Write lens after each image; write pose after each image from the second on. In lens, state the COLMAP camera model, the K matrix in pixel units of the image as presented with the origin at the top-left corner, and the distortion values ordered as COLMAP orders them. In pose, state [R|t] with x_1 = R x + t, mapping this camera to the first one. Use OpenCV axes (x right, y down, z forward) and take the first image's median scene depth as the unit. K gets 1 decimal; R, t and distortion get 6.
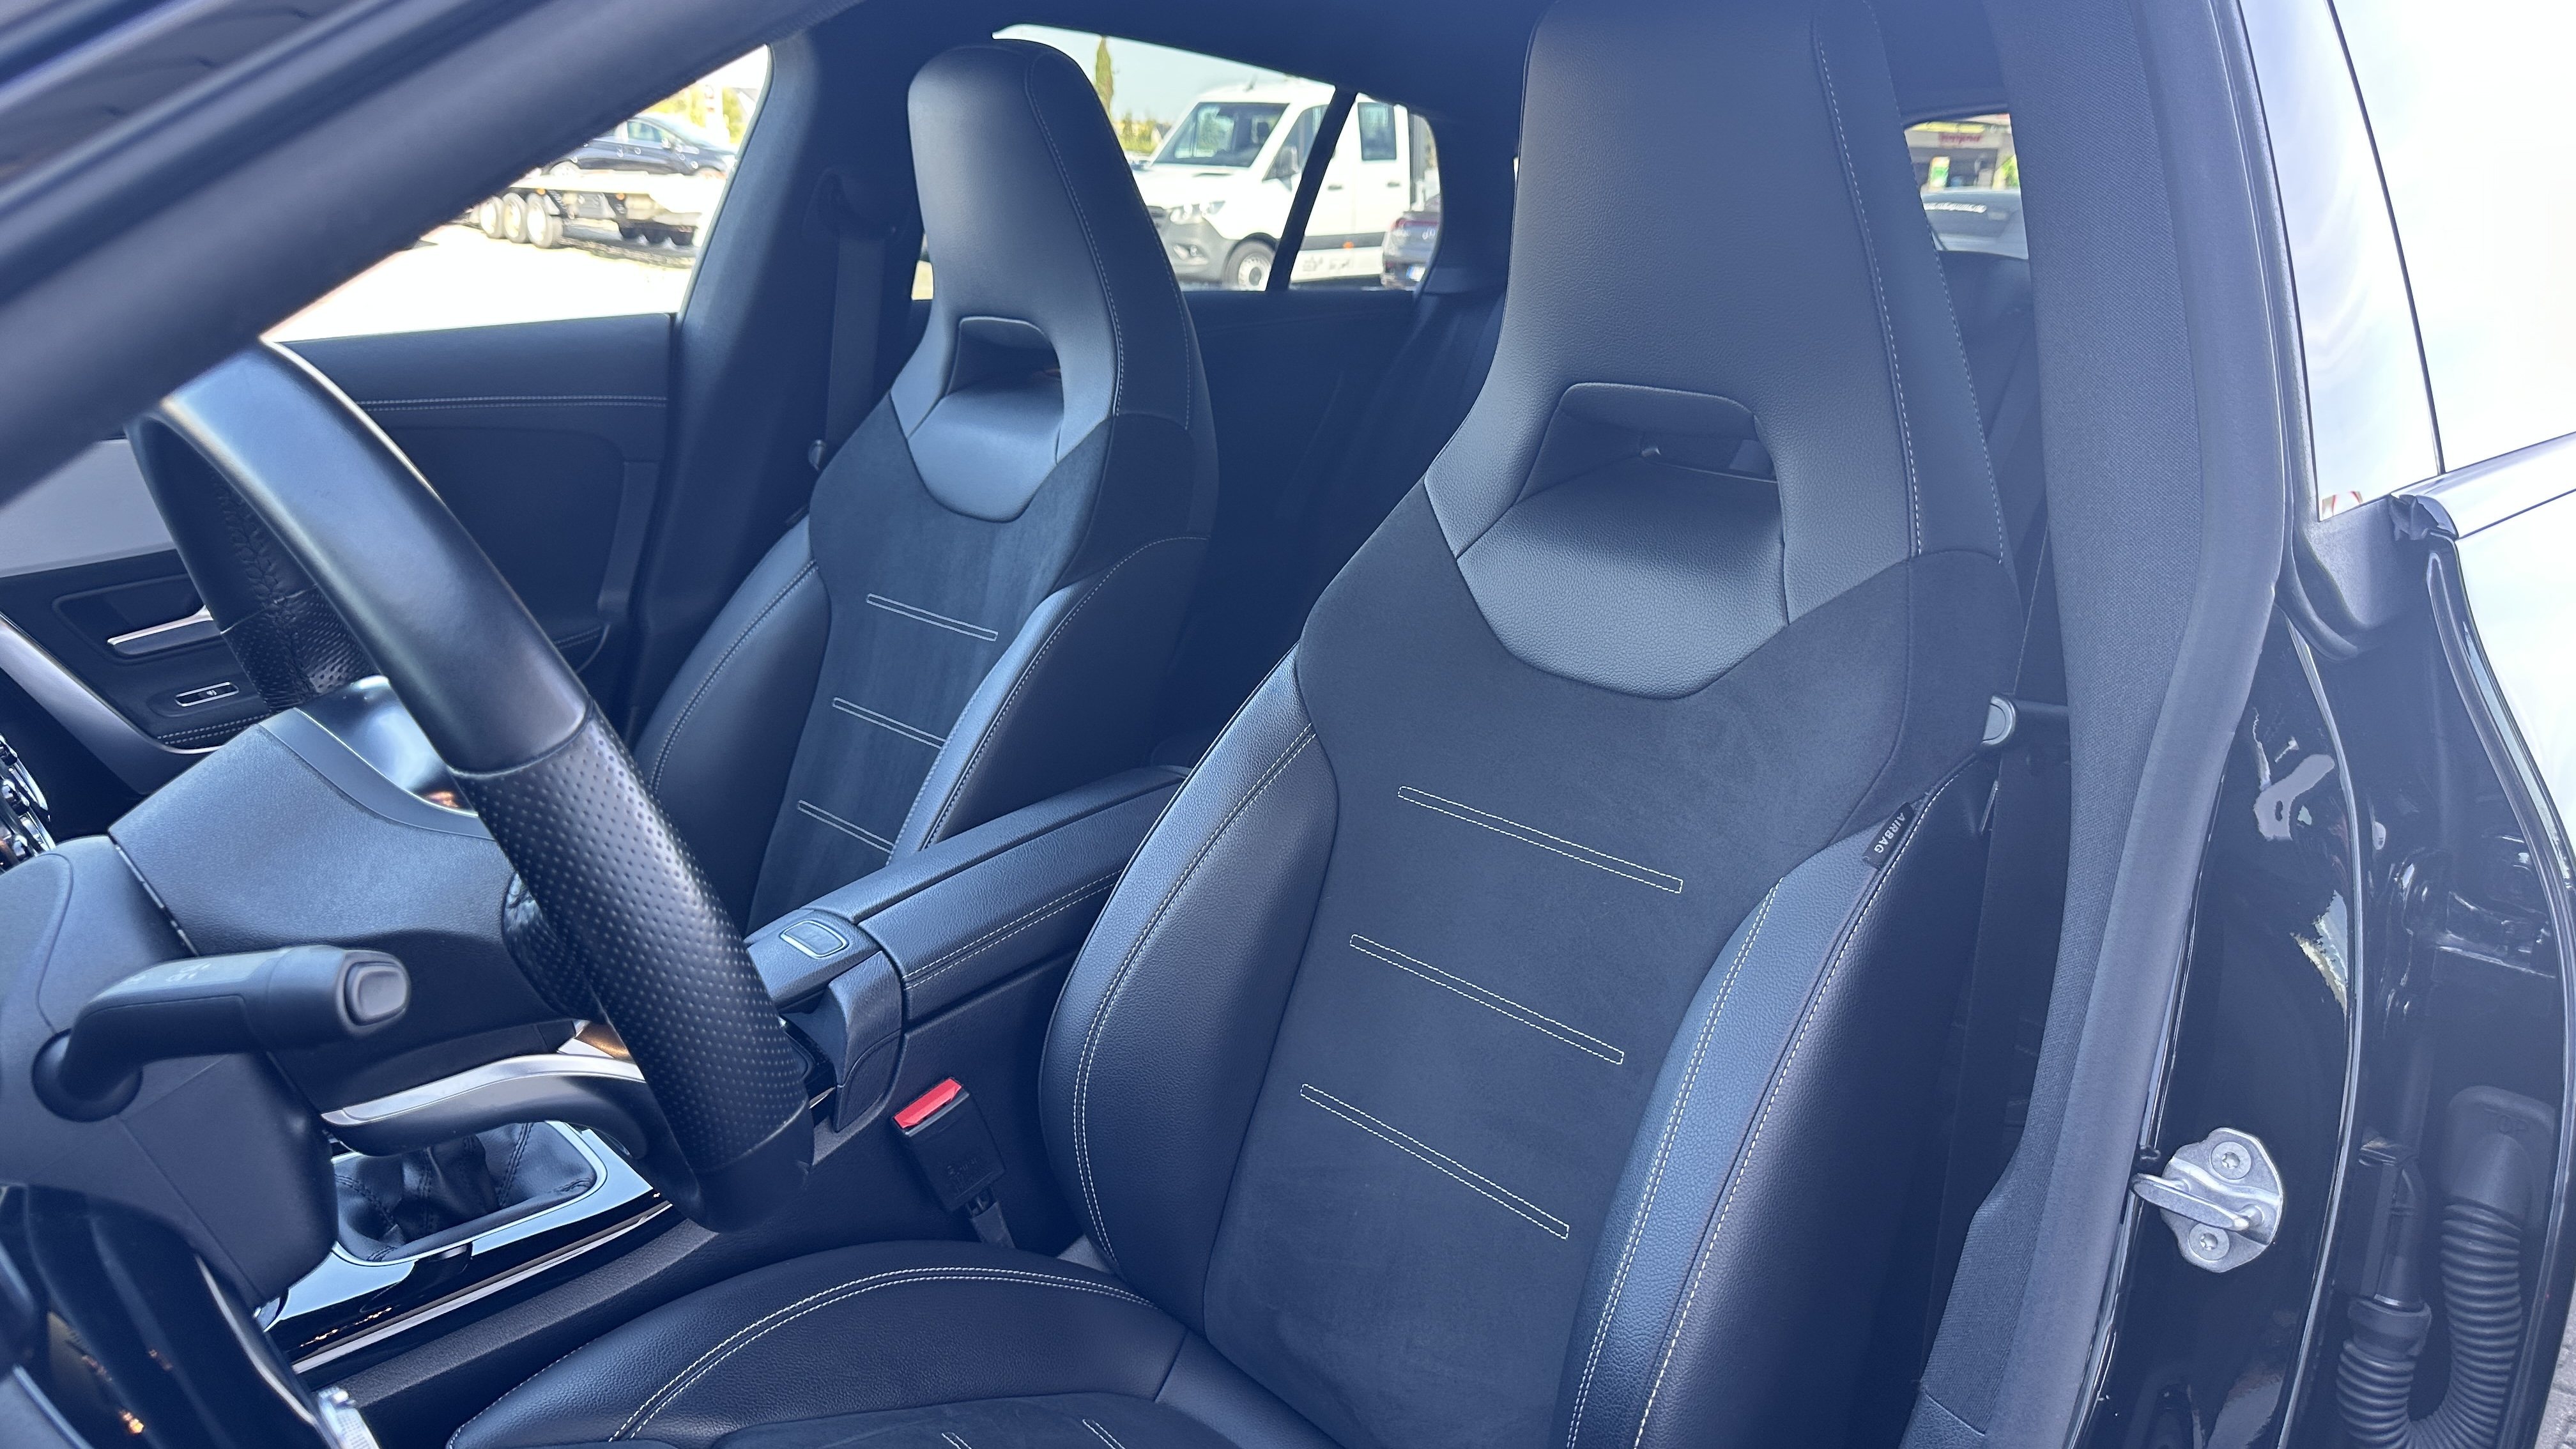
lens RADIAL K [[1780.4, 0, 1290.0], [0, 1780.4, 665.9], [0, 0, 1]] dist [0.070932, -0.100528]
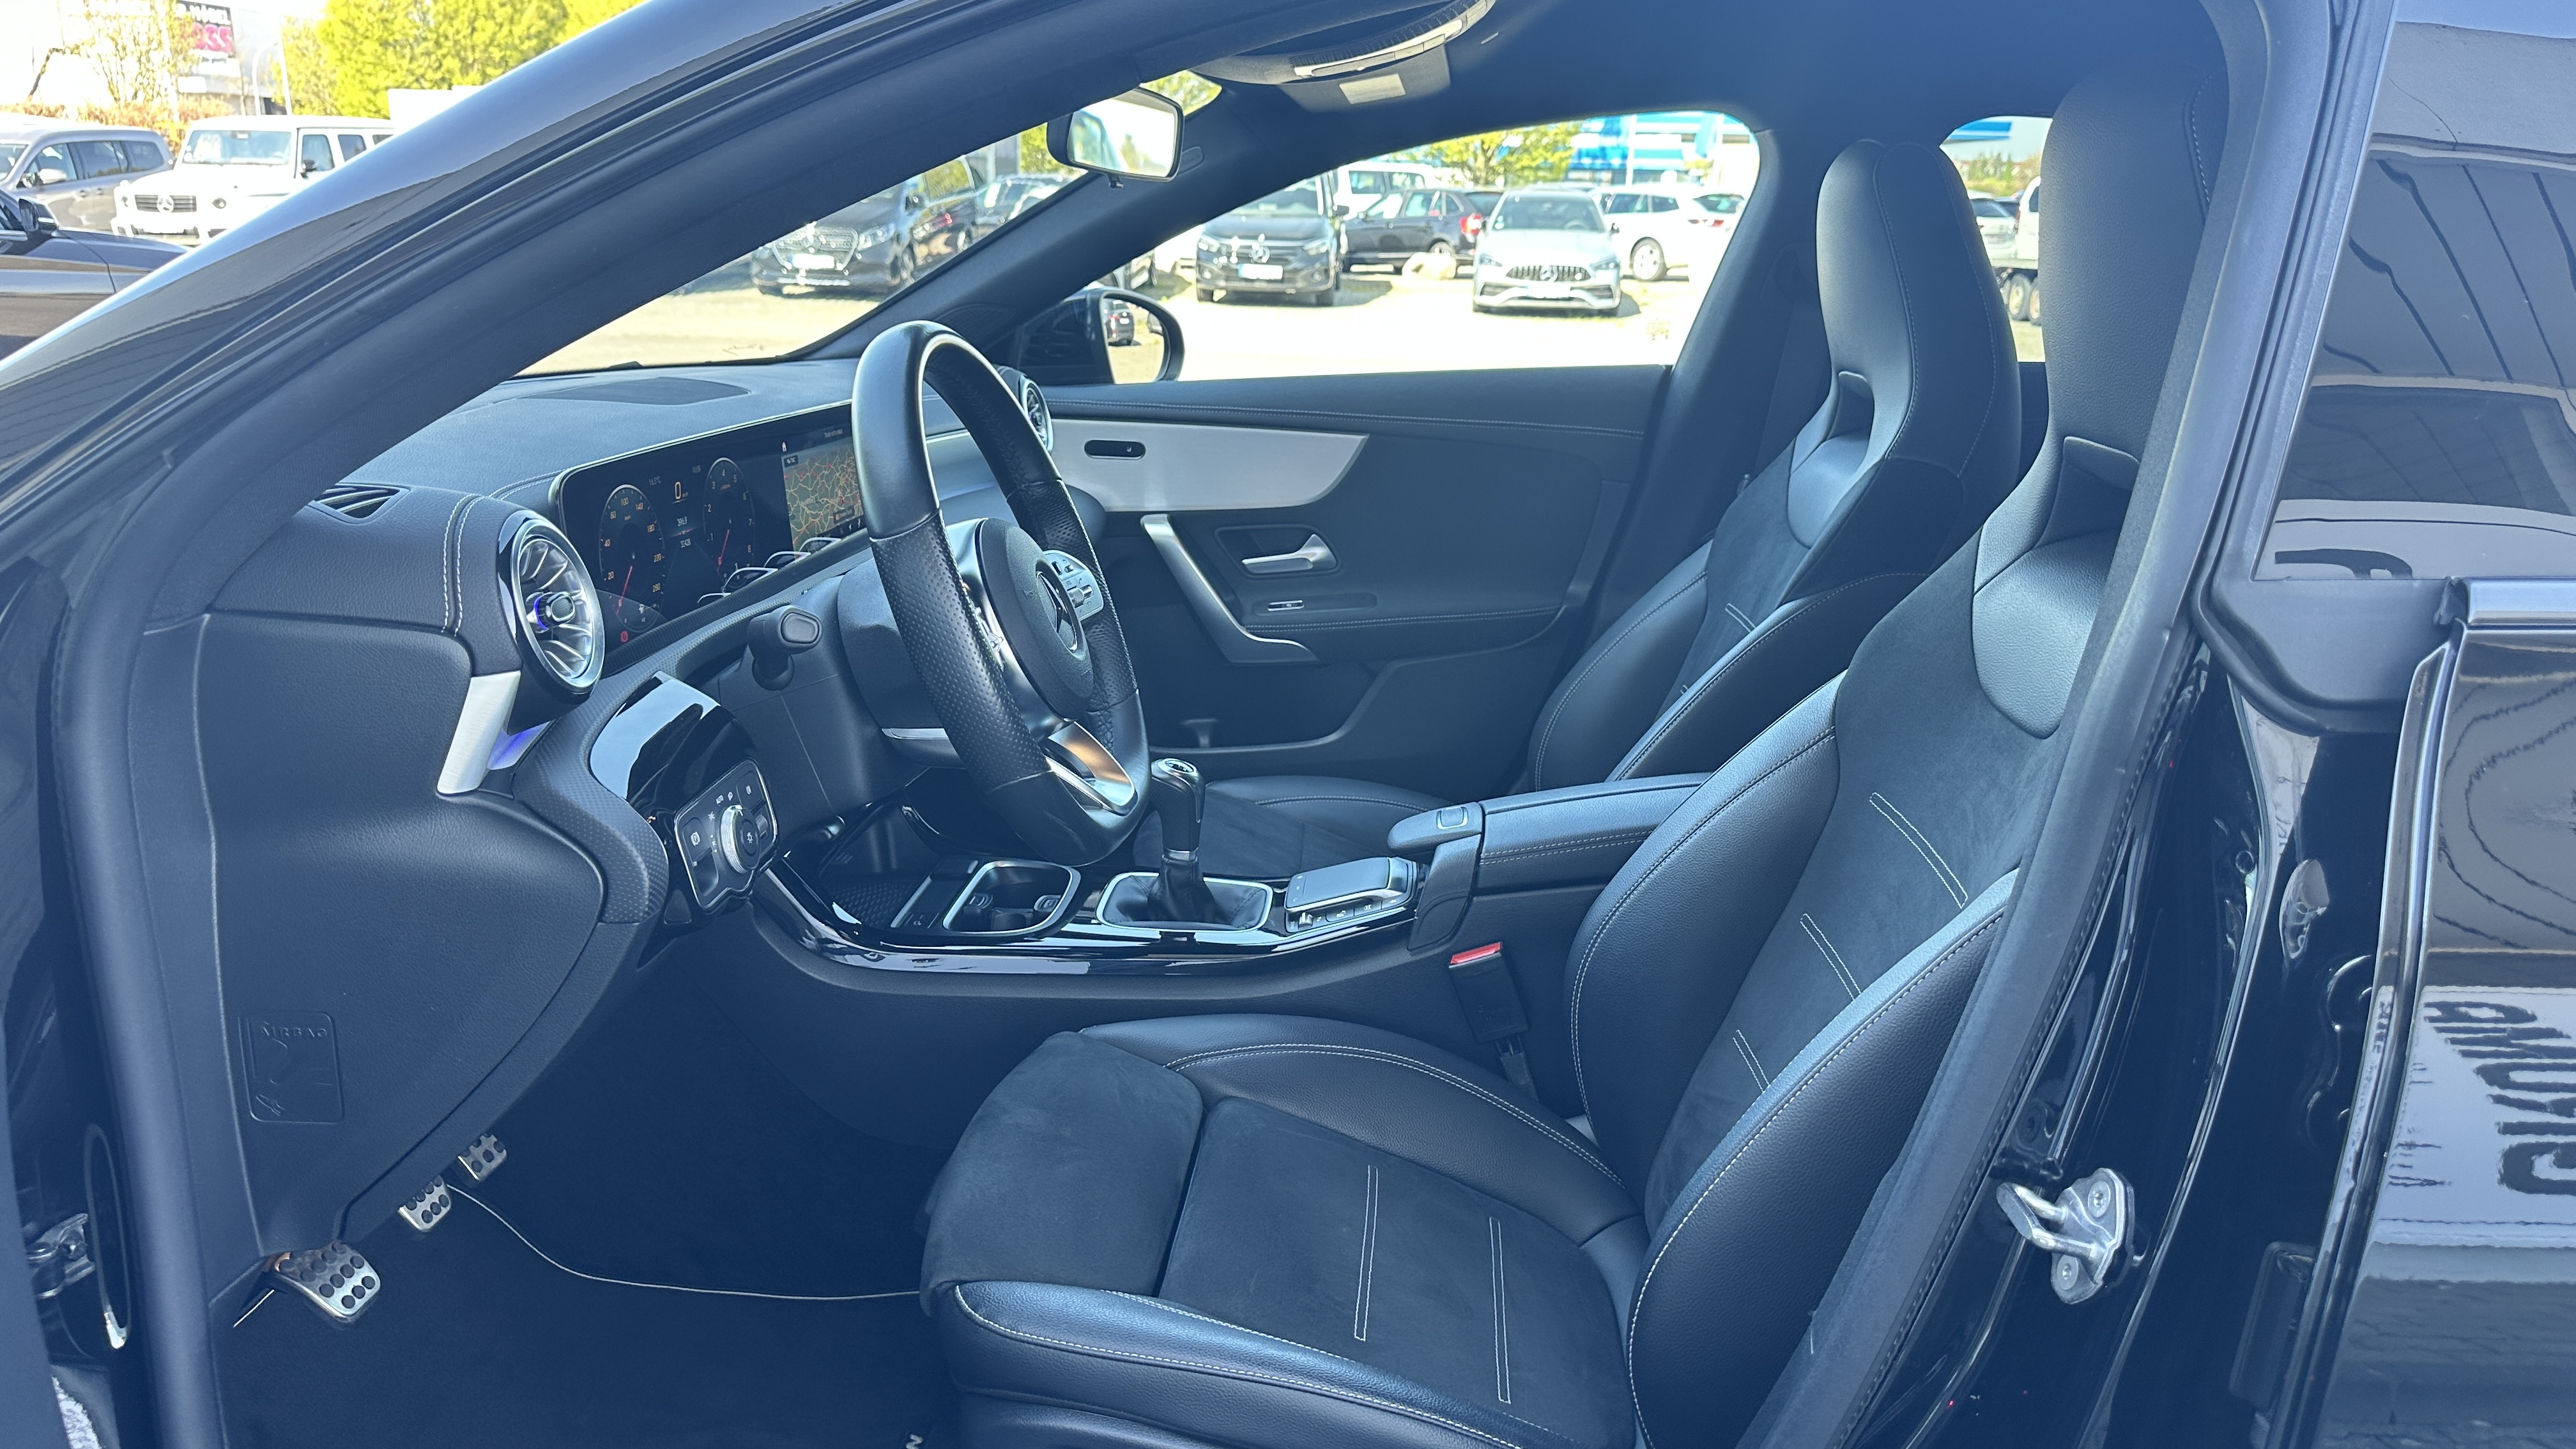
lens RADIAL K [[1820.8, 0, 1294.6], [0, 1820.8, 723.1], [0, 0, 1]] dist [0.044502, -0.044096]
pose [[0.681985, 0.166369, -0.712192, 0.608020], [-0.178291, 0.982224, 0.058720, 0.022753], [0.709301, 0.086931, 0.699524, -0.038509]]
